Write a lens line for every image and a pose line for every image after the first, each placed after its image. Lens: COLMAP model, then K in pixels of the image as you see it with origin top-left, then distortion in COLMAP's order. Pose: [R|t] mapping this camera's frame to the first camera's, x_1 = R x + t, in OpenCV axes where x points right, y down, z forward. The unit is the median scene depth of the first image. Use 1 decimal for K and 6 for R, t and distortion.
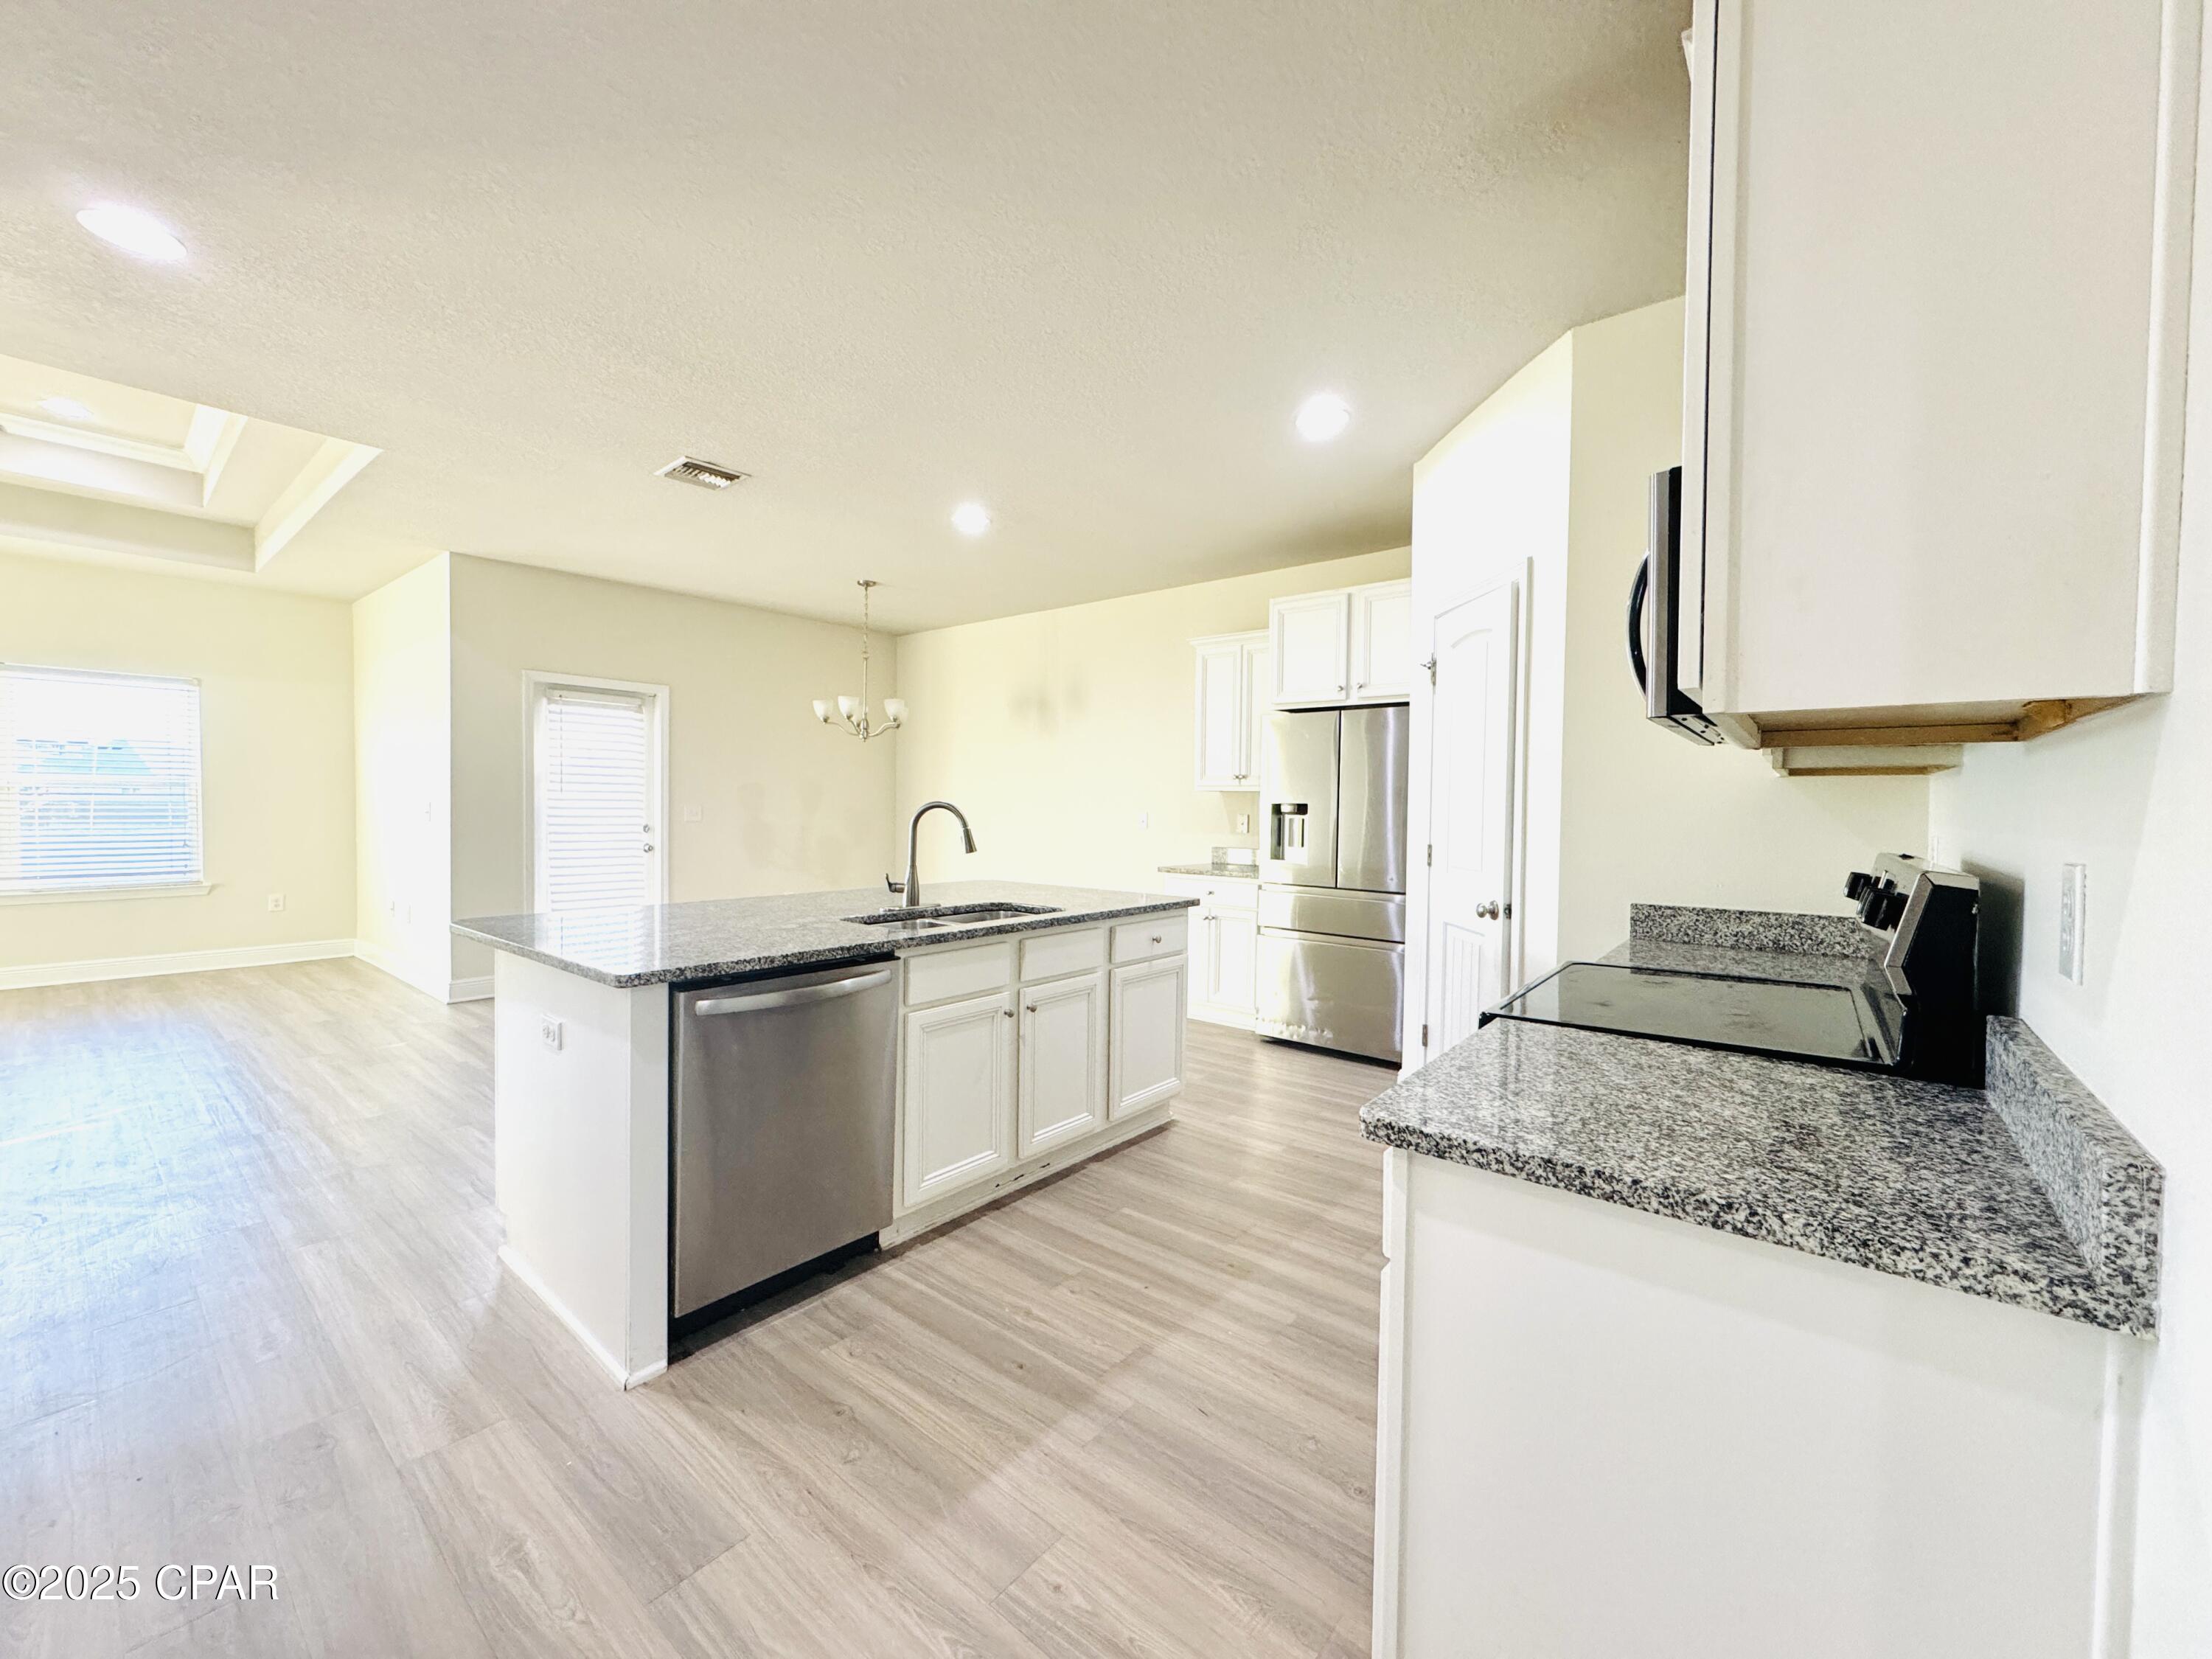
lens RADIAL K [[879.7, 0, 1110.5], [0, 879.7, 833.2], [0, 0, 1]] dist [-0.003775, 0.000307]
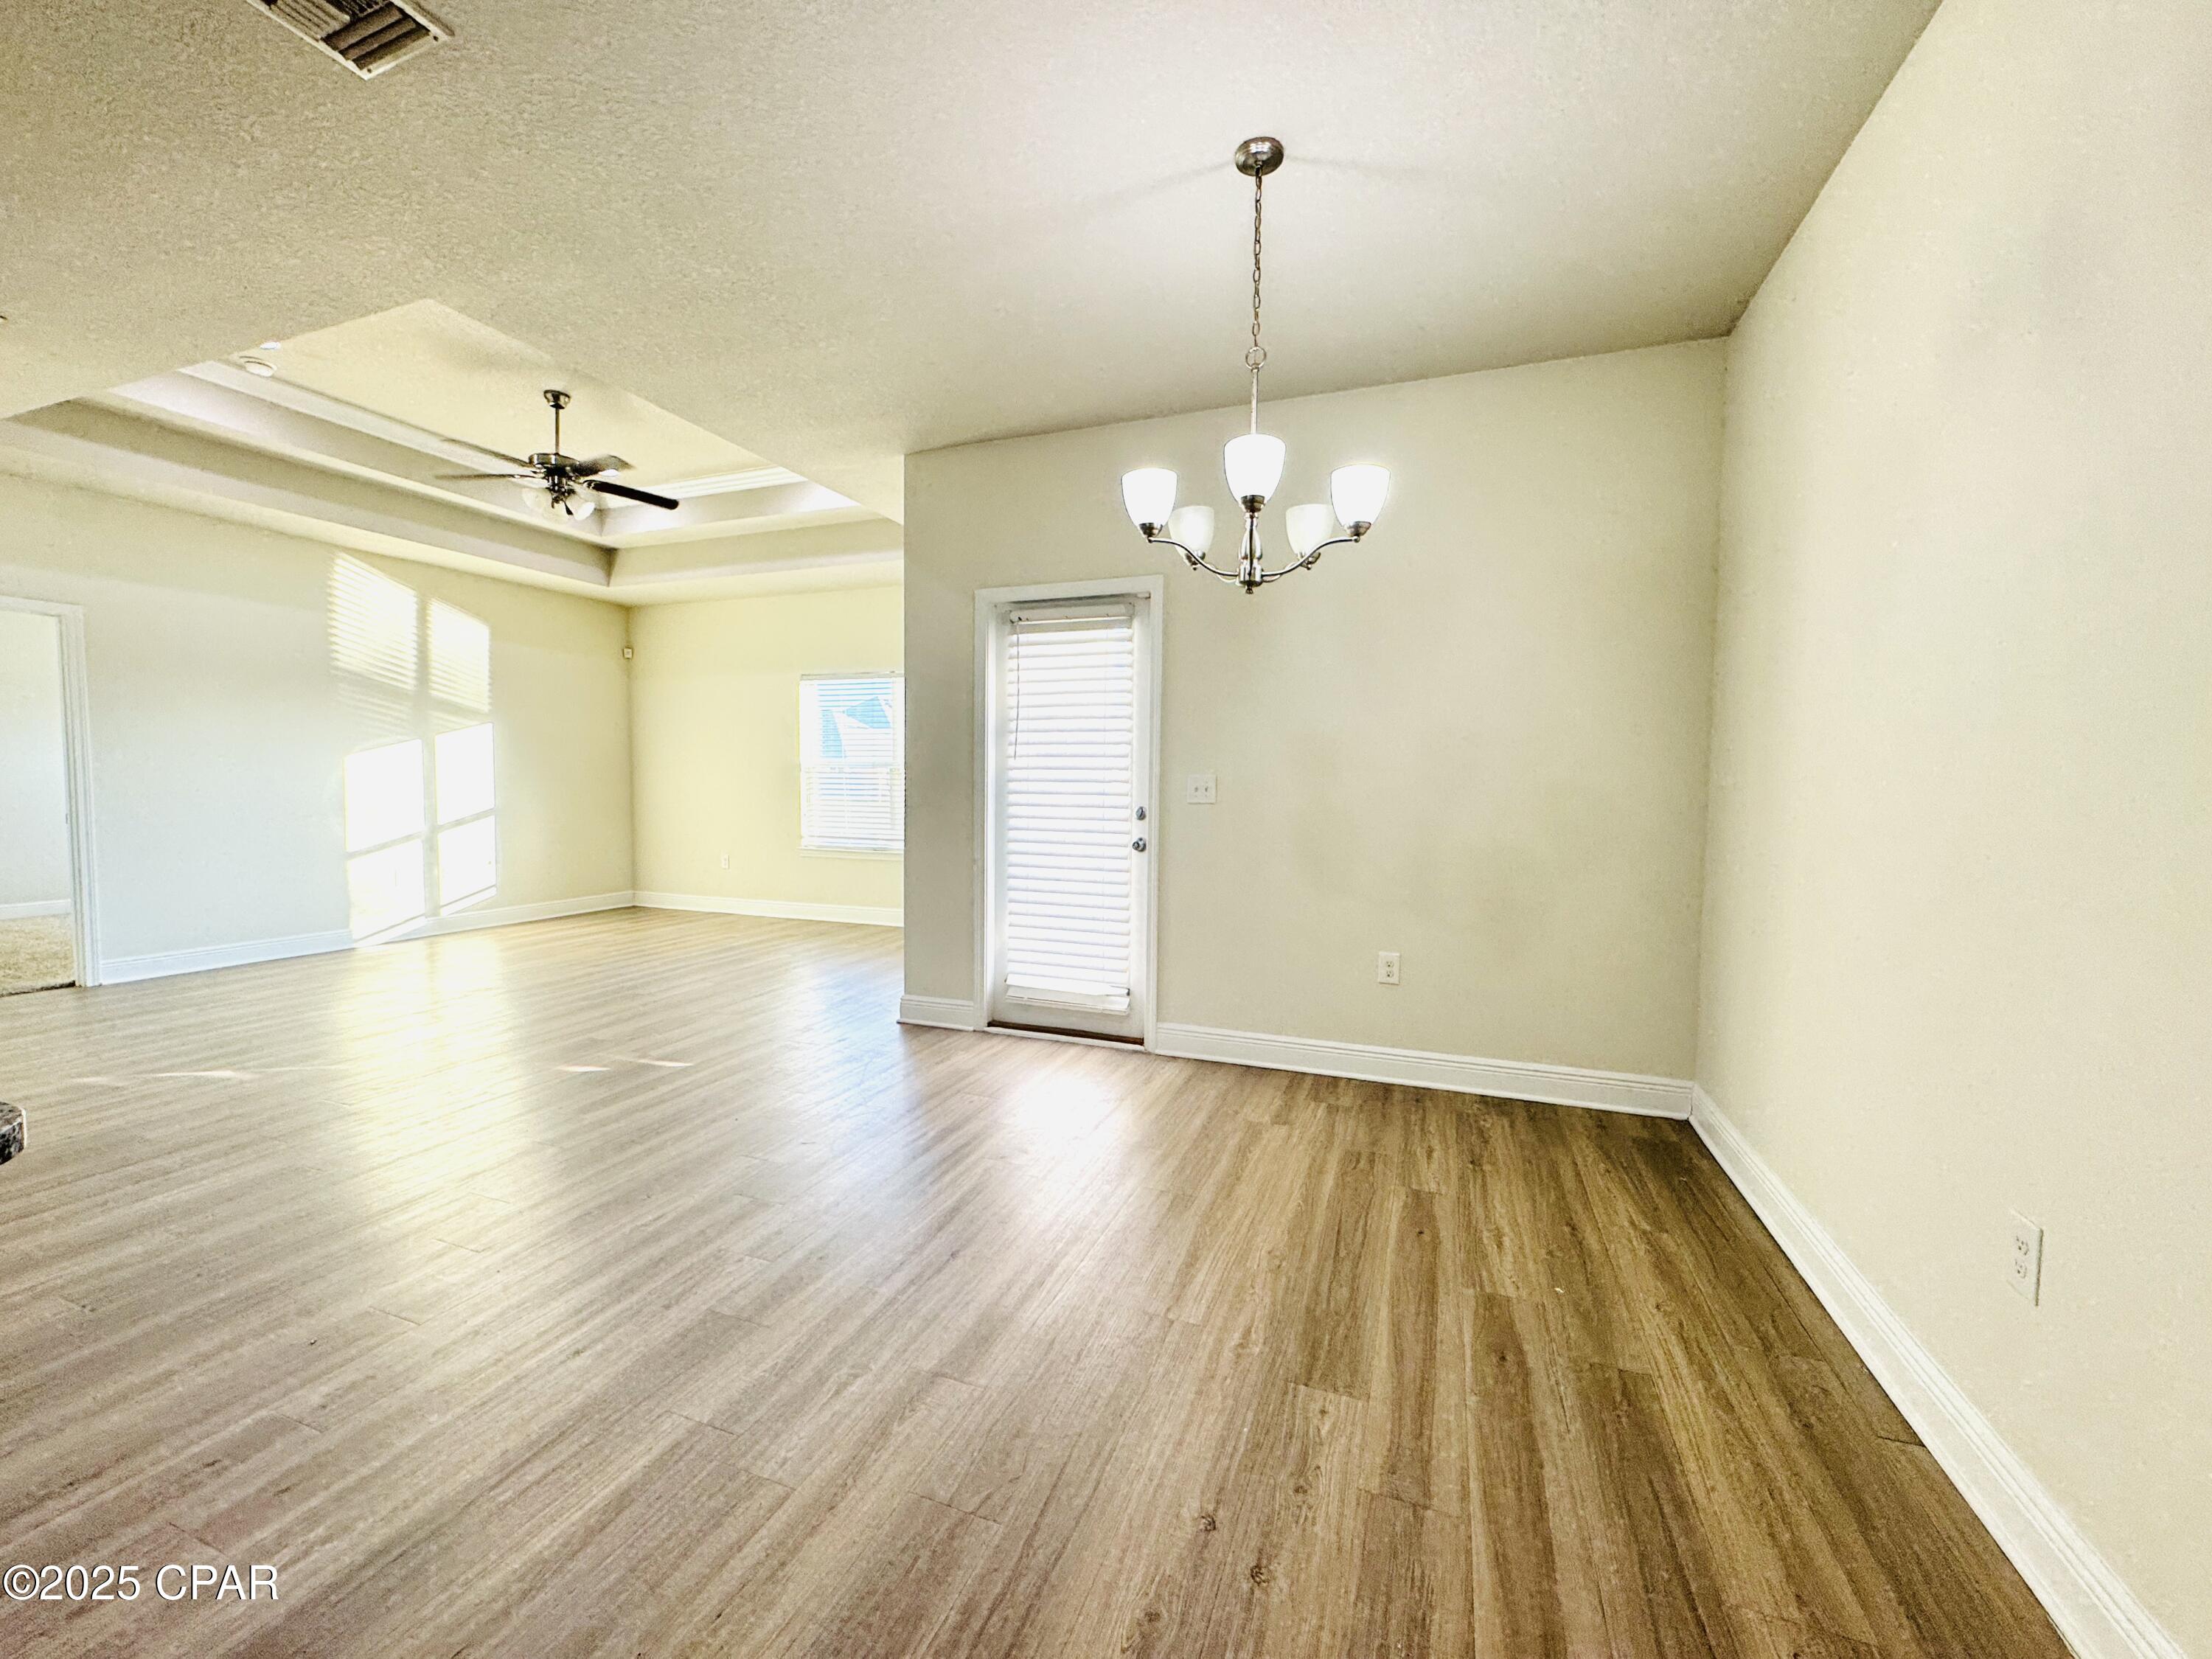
lens RADIAL K [[879.7, 0, 1104.9], [0, 879.7, 833.0], [0, 0, 1]] dist [-0.003775, 0.000307]
pose [[0.313766, 0.042022, -0.948570, 0.110726], [-0.039384, 0.998736, 0.031217, -0.020830], [0.948683, 0.027563, 0.315024, 1.602062]]
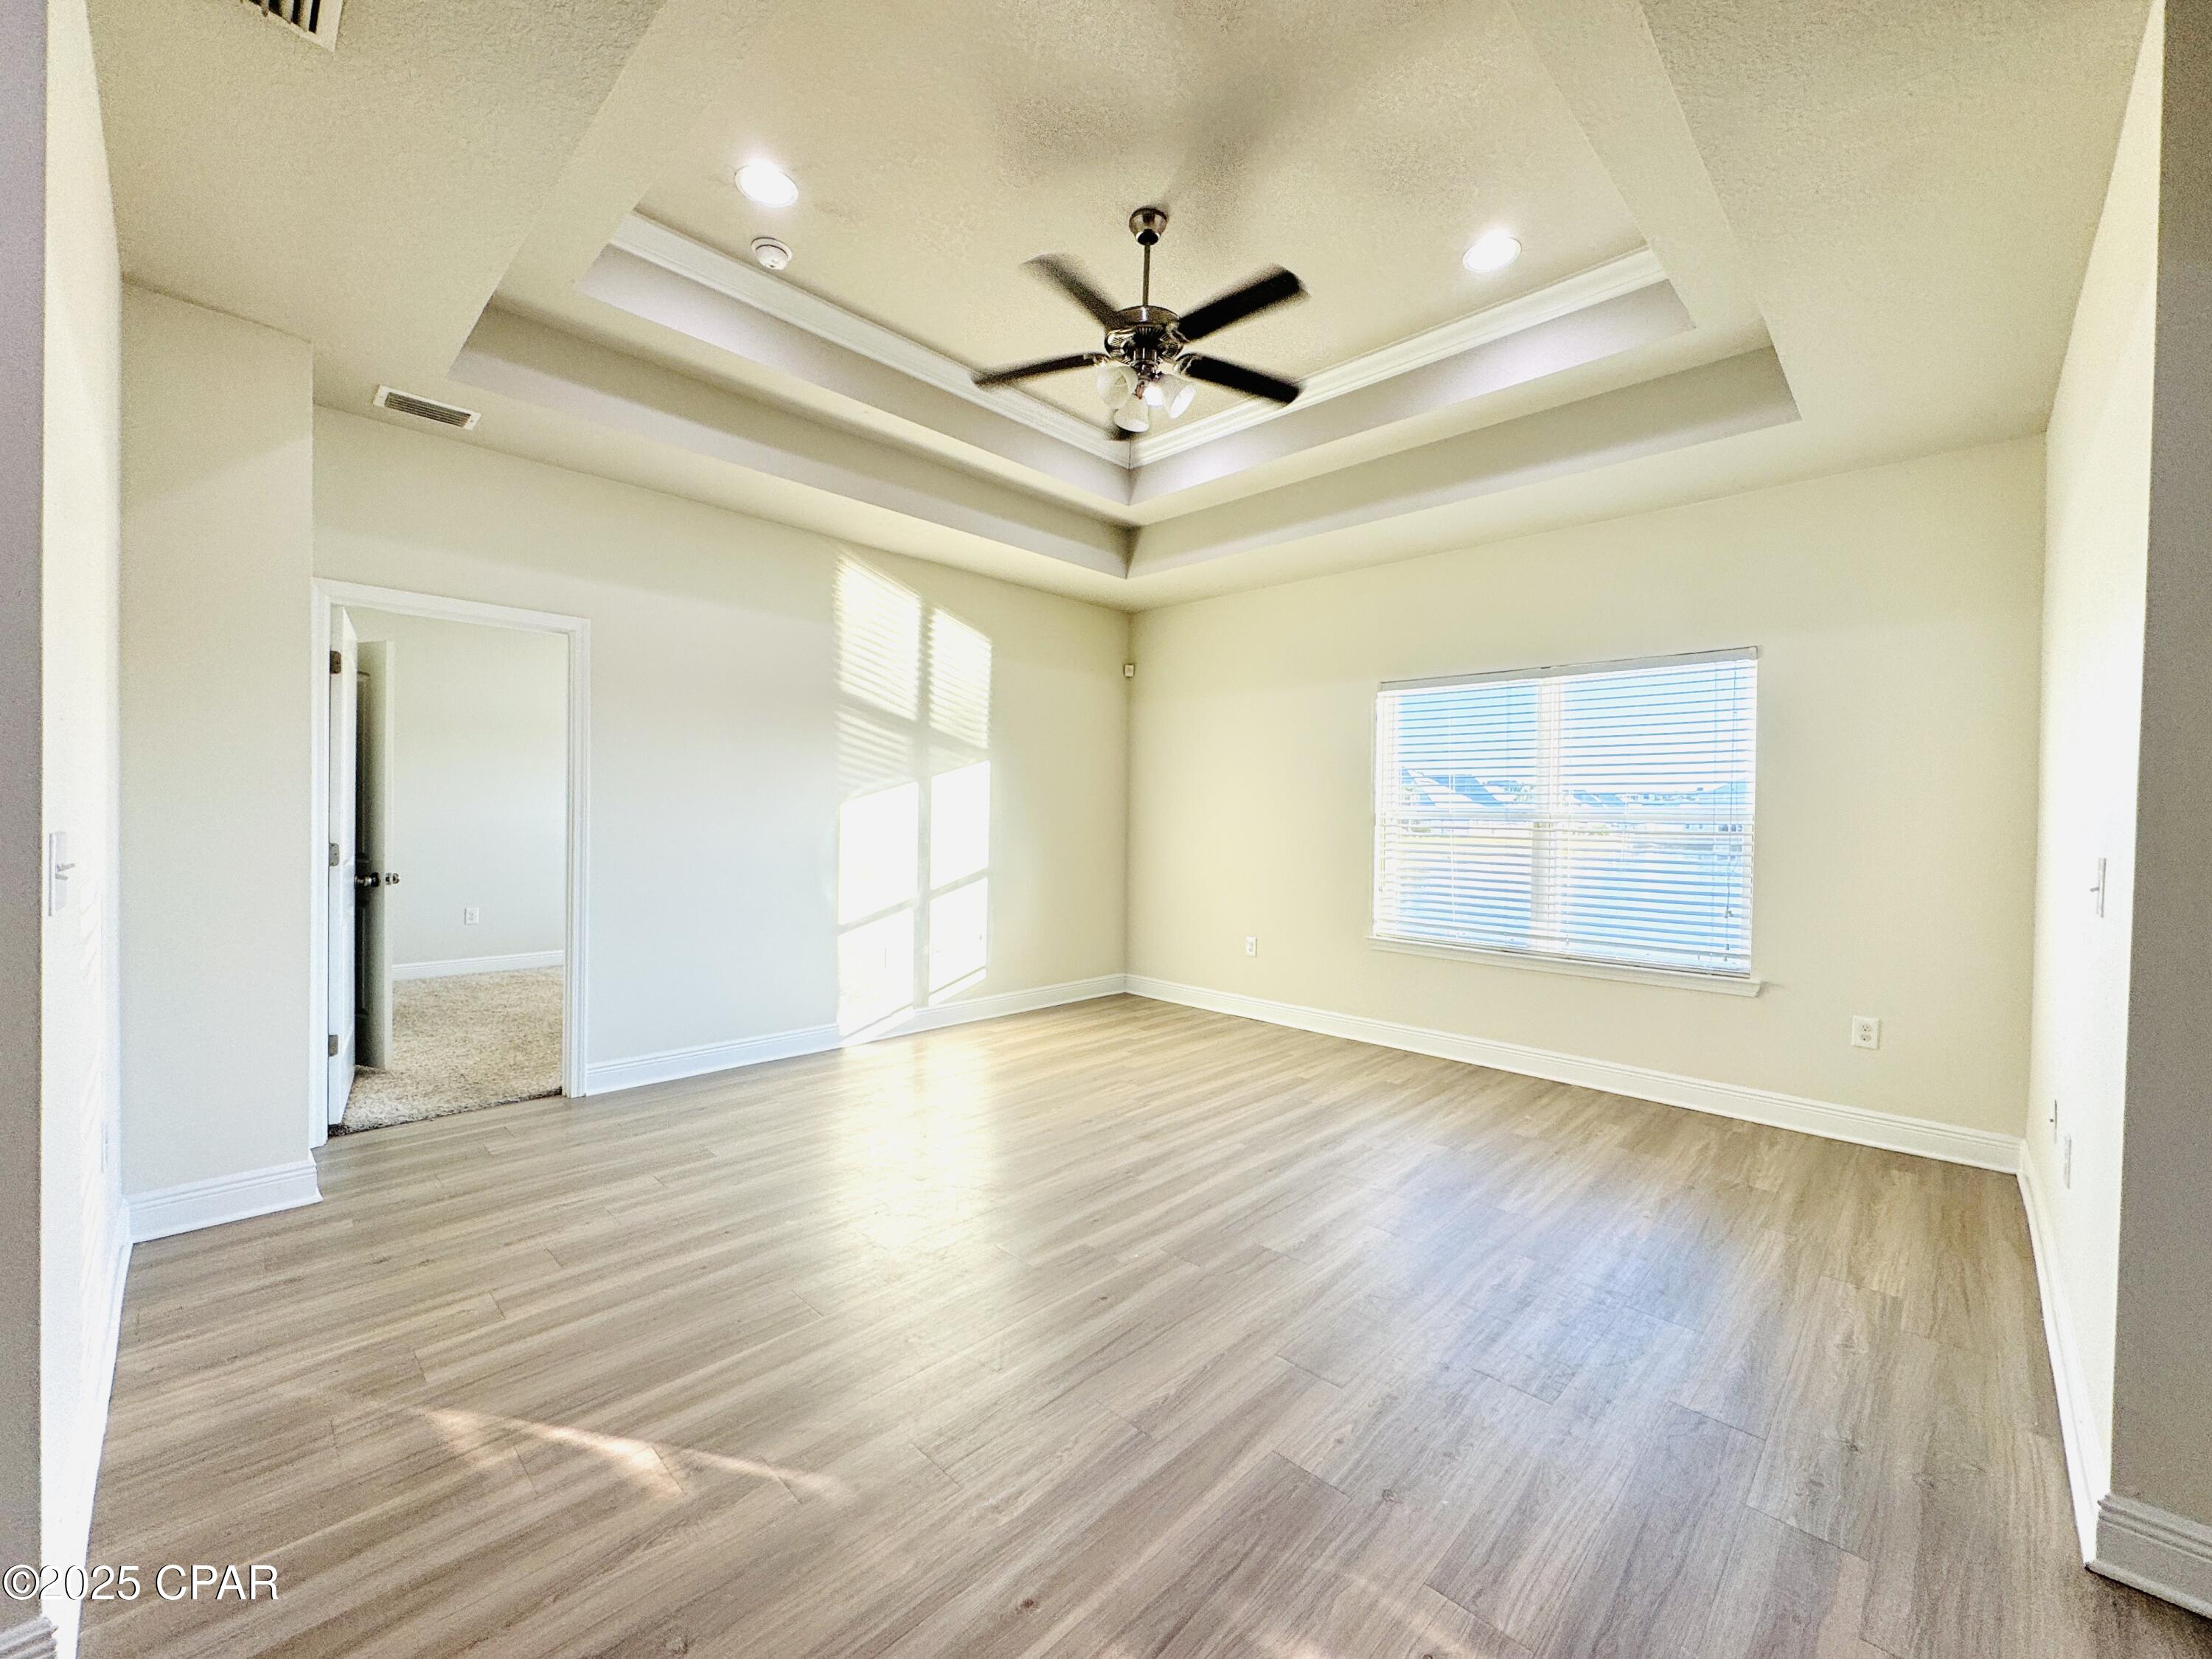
lens RADIAL K [[879.7, 0, 1113.0], [0, 879.7, 825.5], [0, 0, 1]] dist [-0.003775, 0.000307]
pose [[-0.084149, -0.004724, -0.996442, -0.775169], [-0.052667, 0.998612, -0.000286, -0.051856], [0.995060, 0.052455, -0.084281, 1.217434]]
